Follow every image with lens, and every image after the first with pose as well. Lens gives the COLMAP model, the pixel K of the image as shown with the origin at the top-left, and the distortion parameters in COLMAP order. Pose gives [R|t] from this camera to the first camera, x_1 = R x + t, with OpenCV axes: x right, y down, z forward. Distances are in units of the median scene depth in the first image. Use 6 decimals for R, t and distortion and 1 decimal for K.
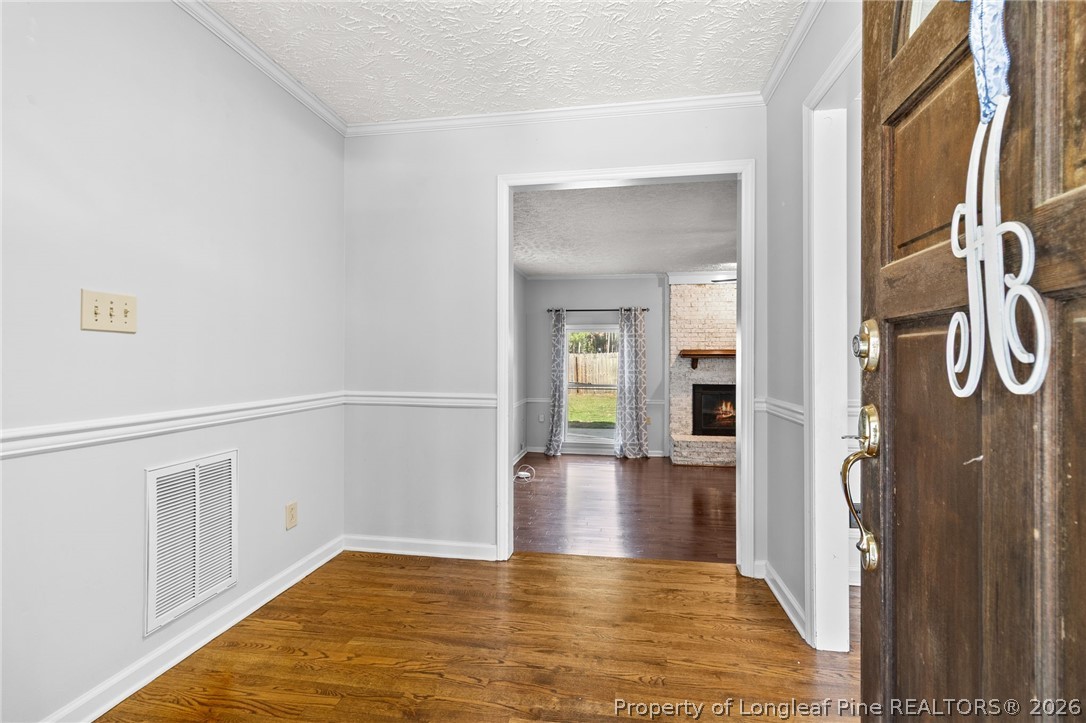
lens RADIAL K [[508.3, 0, 545.6], [0, 508.3, 357.9], [0, 0, 1]] dist [-0.000437, -0.000410]
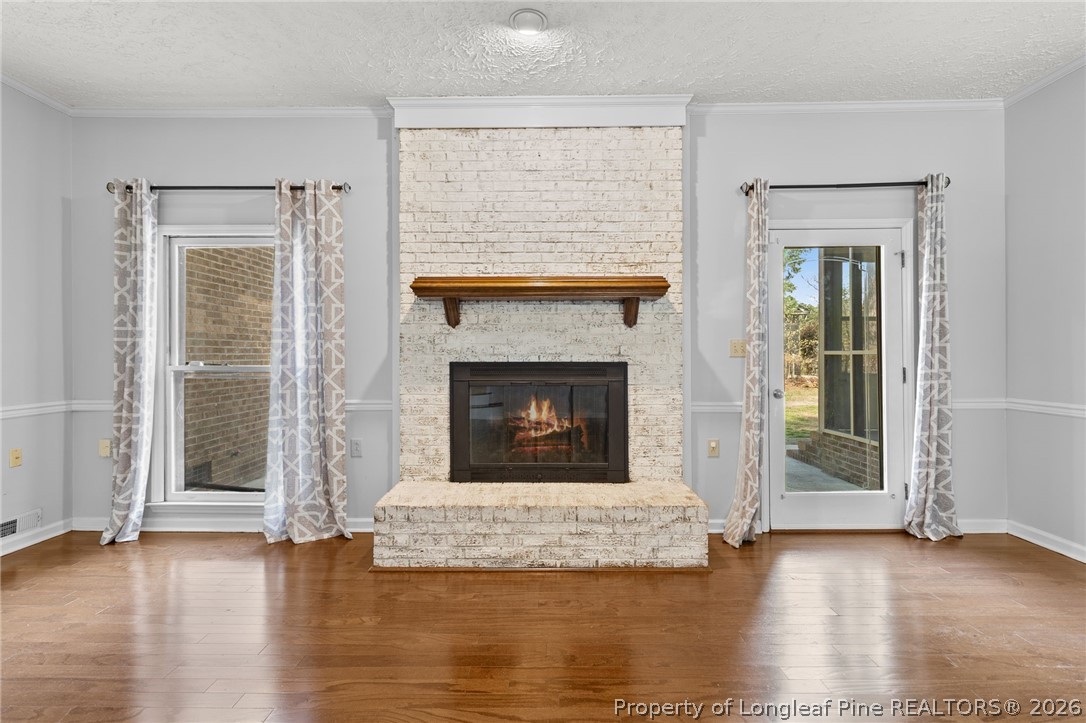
lens RADIAL K [[508.3, 0, 547.7], [0, 508.3, 350.8], [0, 0, 1]] dist [-0.000437, -0.000410]
pose [[0.989604, -0.003881, 0.143765, 0.305713], [0.004384, 0.999985, -0.003180, 0.043304], [-0.143751, 0.003778, 0.989607, 0.558677]]
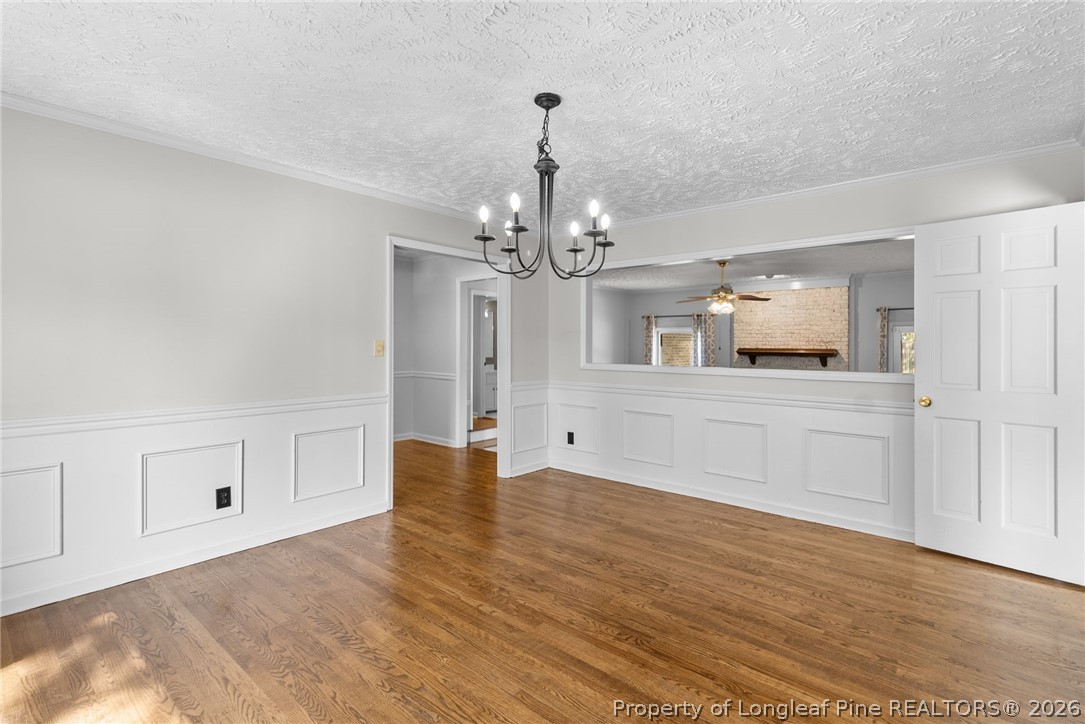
lens RADIAL K [[507.9, 0, 557.0], [0, 507.9, 345.0], [0, 0, 1]] dist [-0.000437, -0.000410]
pose [[0.858228, 0.002924, -0.513260, 0.499327], [-0.005292, 0.999981, -0.003153, -0.017080], [0.513241, 0.005422, 0.858227, -0.235011]]
